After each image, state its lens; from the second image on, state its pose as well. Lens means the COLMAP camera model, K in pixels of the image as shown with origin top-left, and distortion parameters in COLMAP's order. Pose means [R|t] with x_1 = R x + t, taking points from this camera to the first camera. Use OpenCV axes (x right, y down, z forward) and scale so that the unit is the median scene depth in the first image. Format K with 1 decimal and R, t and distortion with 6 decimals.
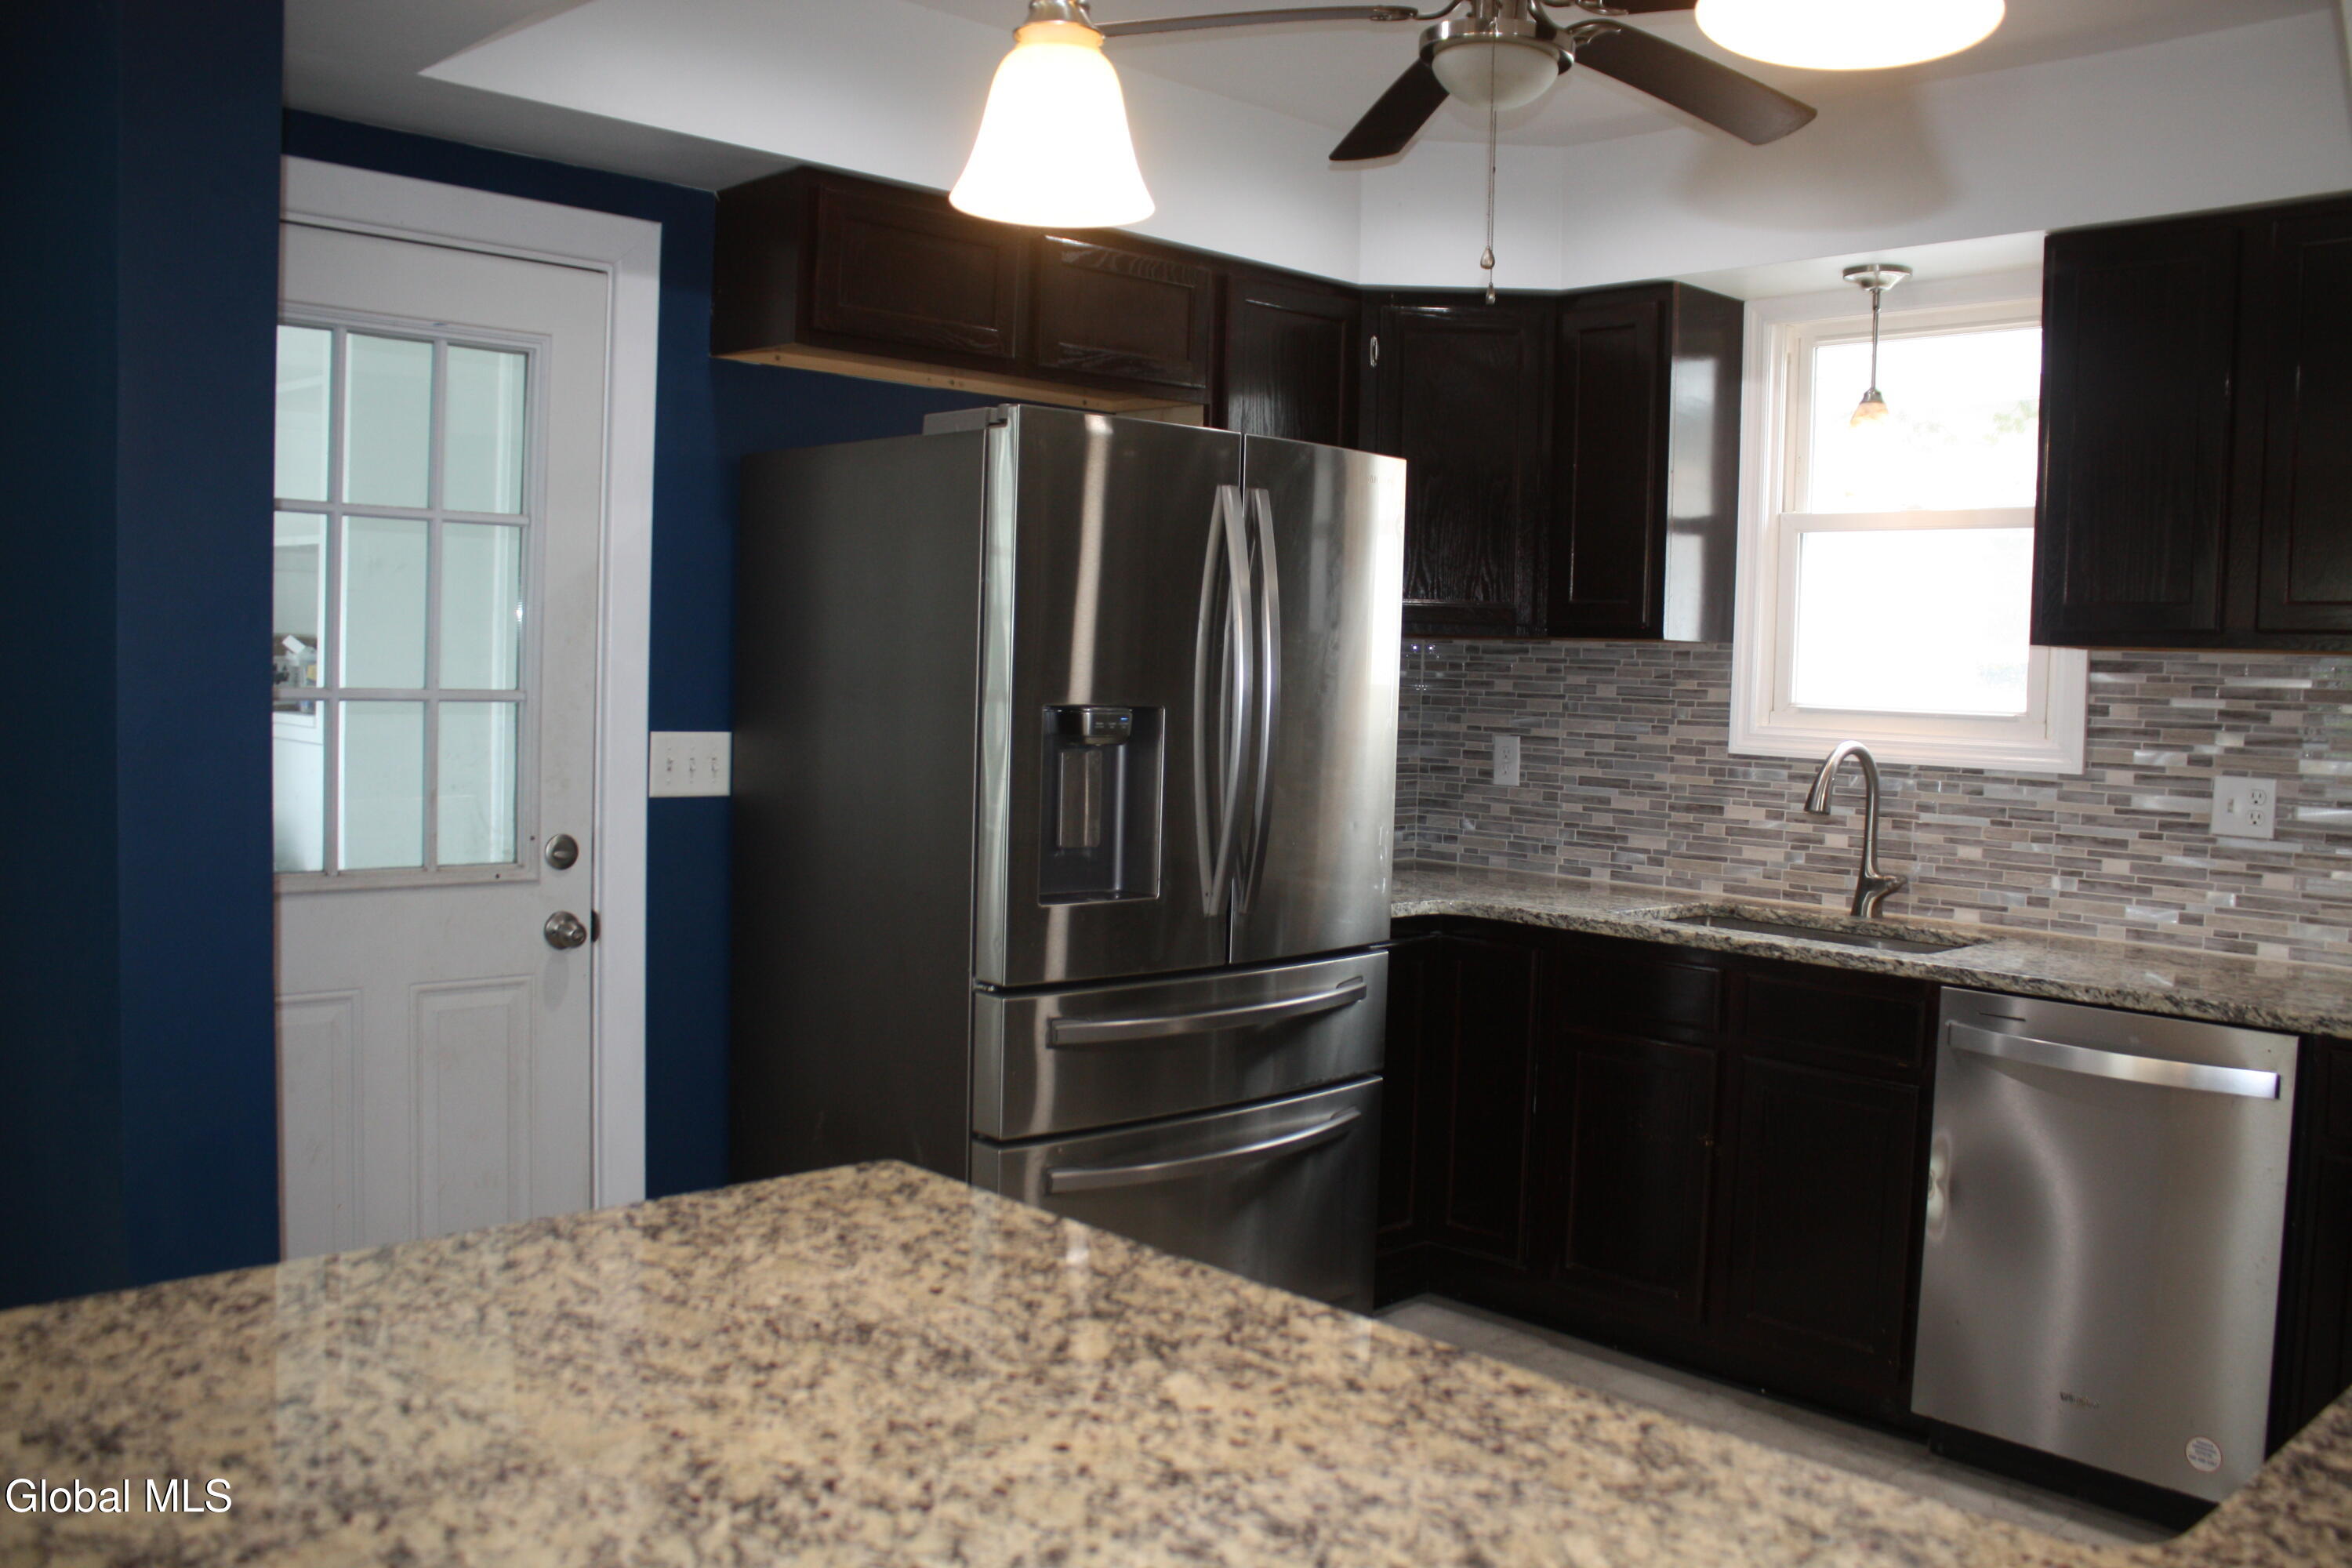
lens RADIAL K [[1962.2, 0, 1214.5], [0, 1962.2, 785.5], [0, 0, 1]] dist [-0.160940, 0.147162]
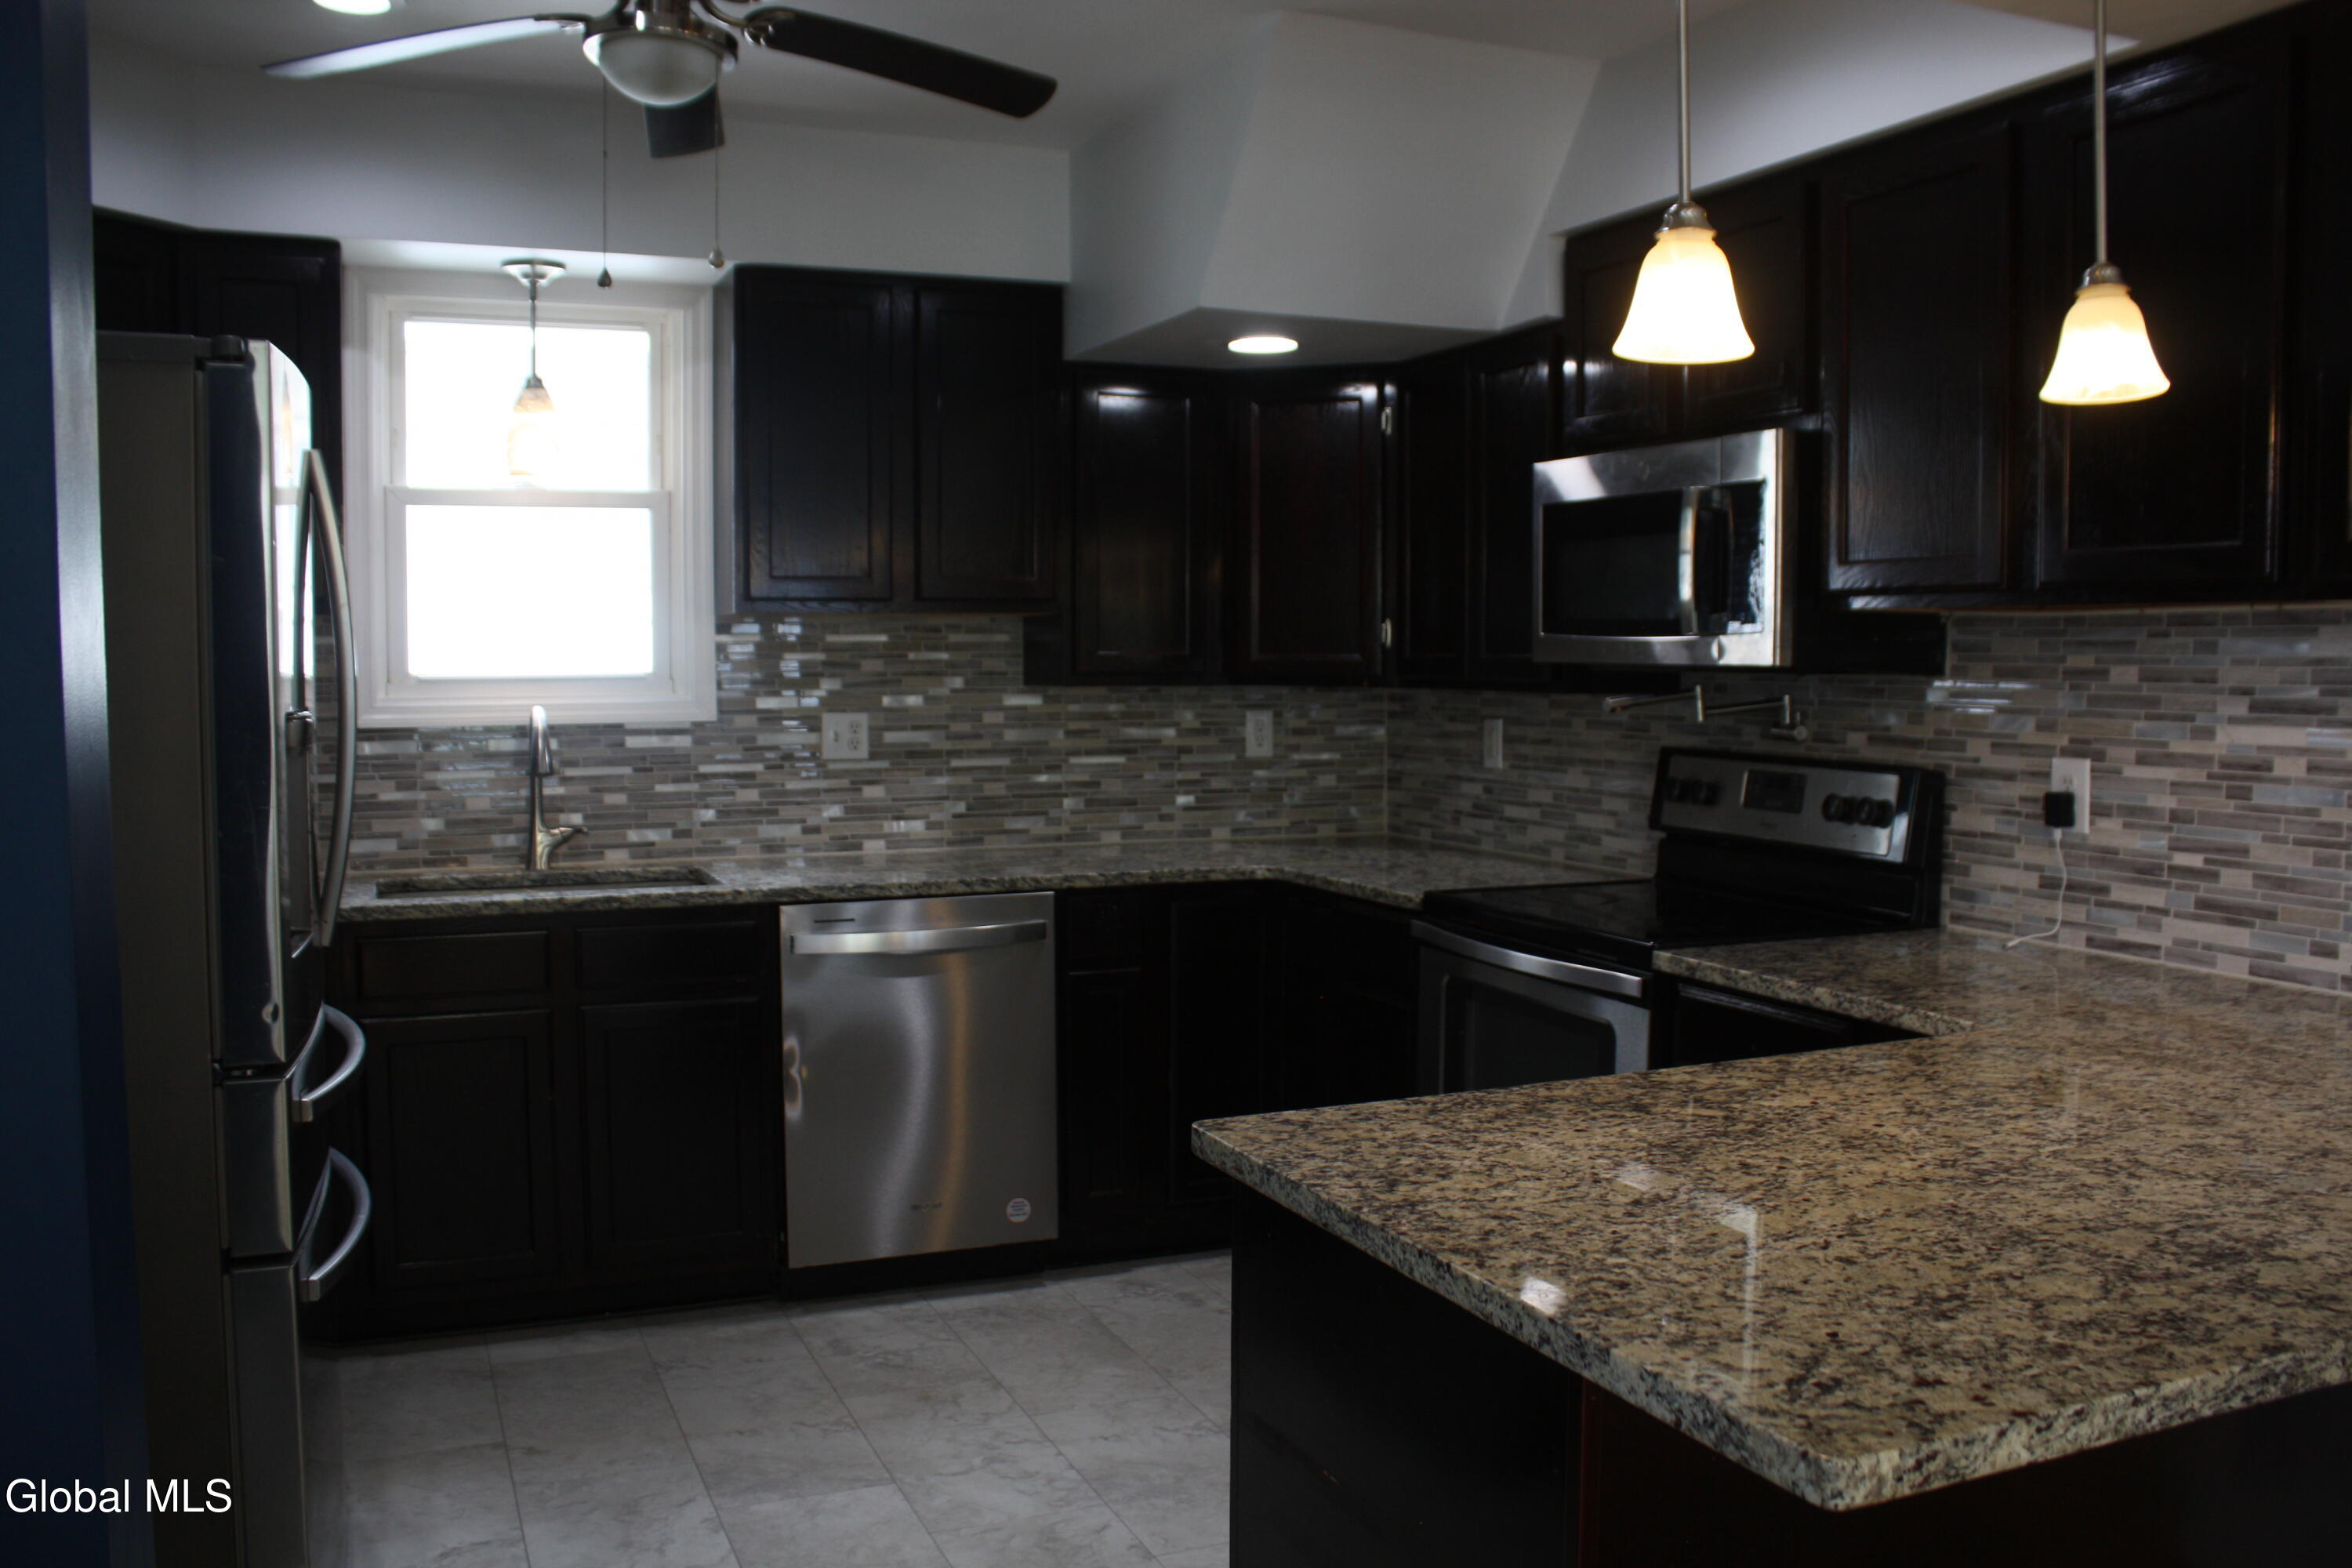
lens RADIAL K [[1962.2, 0, 1214.5], [0, 1962.2, 785.5], [0, 0, 1]] dist [-0.160940, 0.147162]
pose [[0.352021, -0.096157, 0.931040, -0.588630], [0.068566, 0.994686, 0.076806, -0.039172], [-0.933477, 0.036801, 0.356743, 0.300643]]
